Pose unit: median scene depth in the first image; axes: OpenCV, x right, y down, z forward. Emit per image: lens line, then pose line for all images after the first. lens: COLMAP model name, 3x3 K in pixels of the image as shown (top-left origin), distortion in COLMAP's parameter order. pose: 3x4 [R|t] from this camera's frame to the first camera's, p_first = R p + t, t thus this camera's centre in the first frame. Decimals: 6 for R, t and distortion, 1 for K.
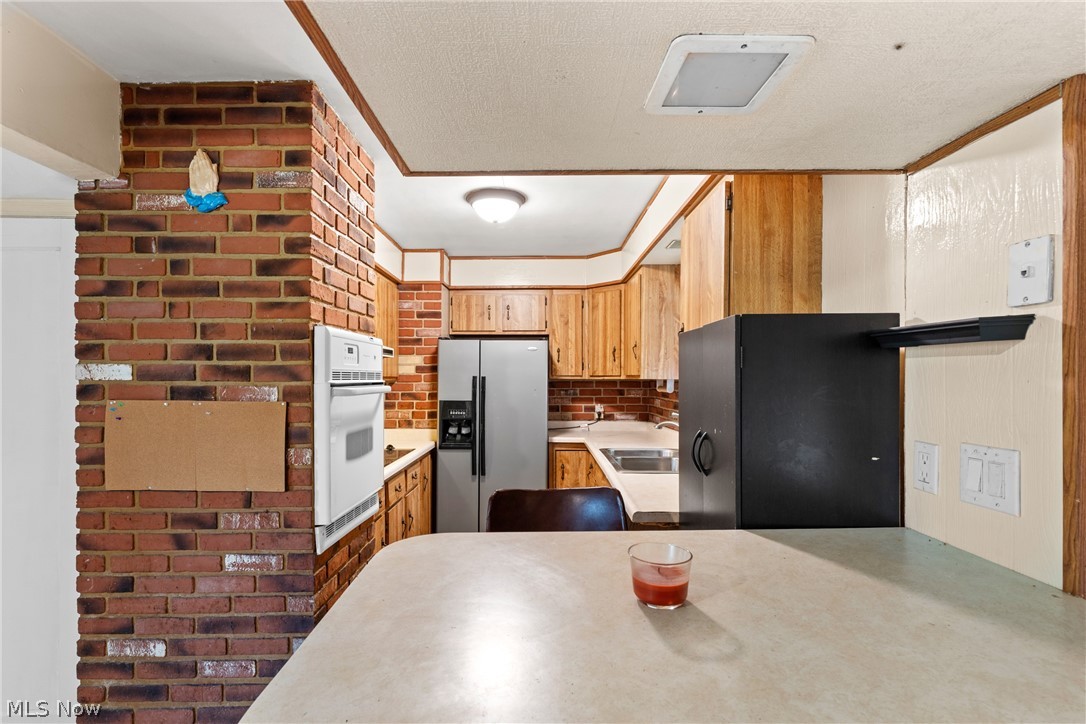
lens RADIAL K [[495.9, 0, 538.4], [0, 495.9, 376.7], [0, 0, 1]] dist [0.005217, 0.001442]
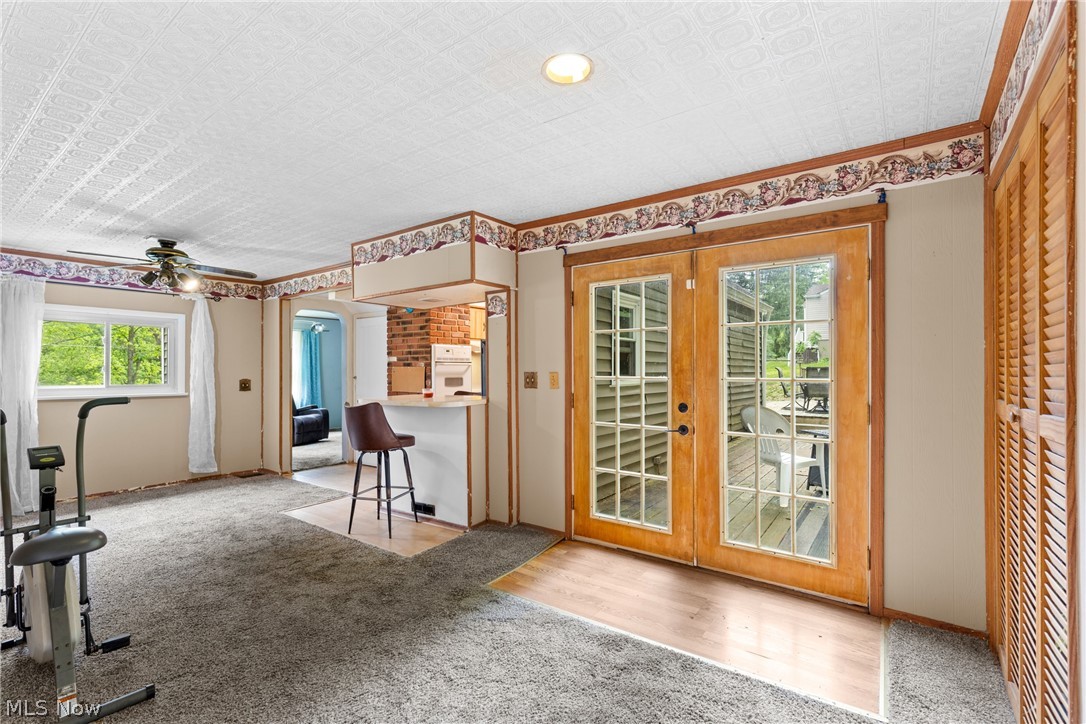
lens RADIAL K [[495.9, 0, 537.3], [0, 495.9, 366.8], [0, 0, 1]] dist [0.005217, 0.001442]
pose [[0.804136, -0.009519, -0.594369, 2.092060], [0.005312, 0.999947, -0.008827, 0.082698], [0.594422, 0.003941, 0.804144, -1.253651]]
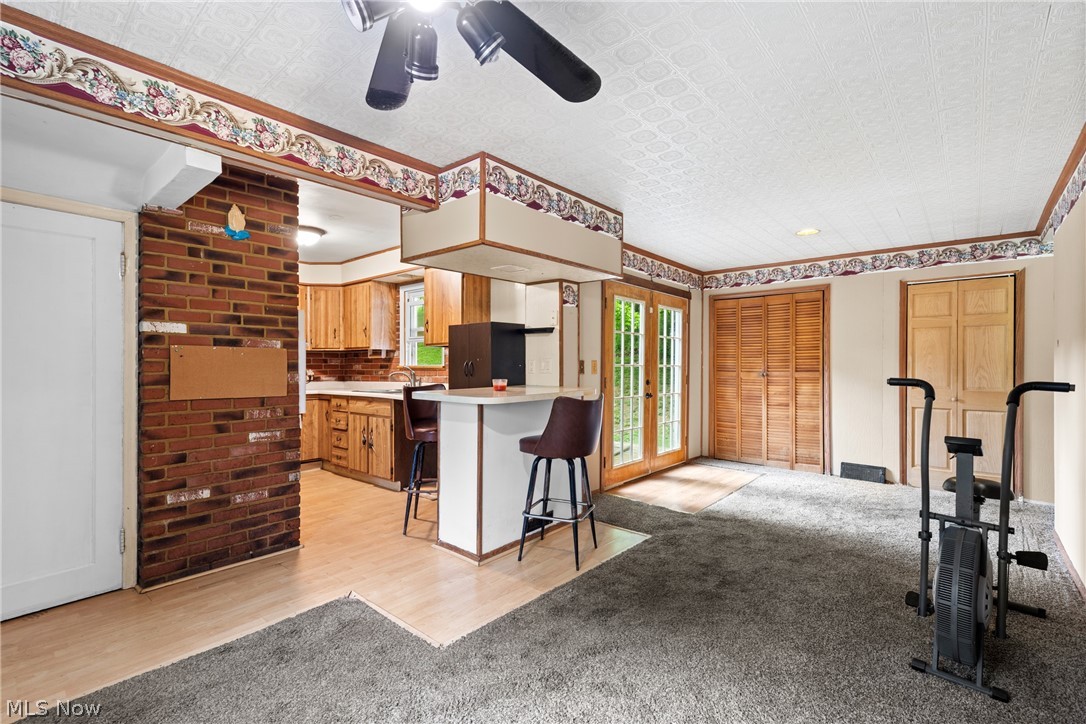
lens RADIAL K [[495.9, 0, 545.1], [0, 495.9, 367.1], [0, 0, 1]] dist [0.005217, 0.001442]
pose [[0.641830, -0.003845, 0.766838, -1.300674], [0.001681, 0.999992, 0.003607, 0.113006], [-0.766845, -0.001026, 0.641831, -0.953708]]
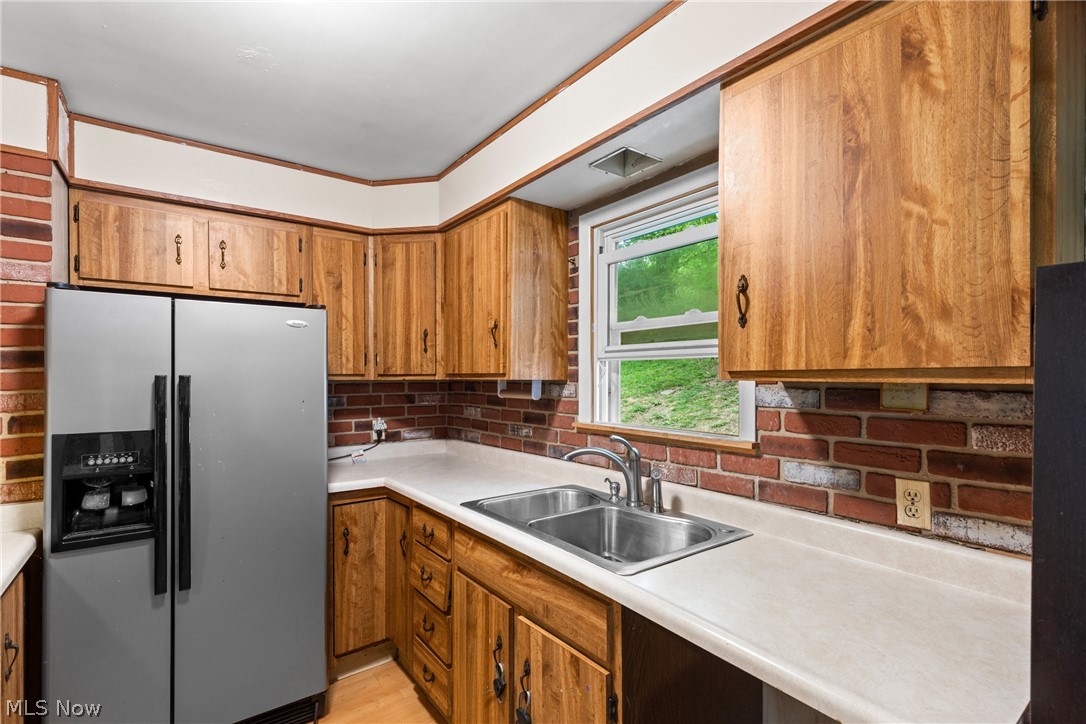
lens RADIAL K [[495.9, 0, 529.7], [0, 495.9, 374.9], [0, 0, 1]] dist [0.005217, 0.001442]
pose [[0.801638, -0.001946, 0.597807, -0.276826], [0.002438, 0.999997, -0.000013, -0.002278], [-0.597805, 0.001468, 0.801640, 0.914191]]
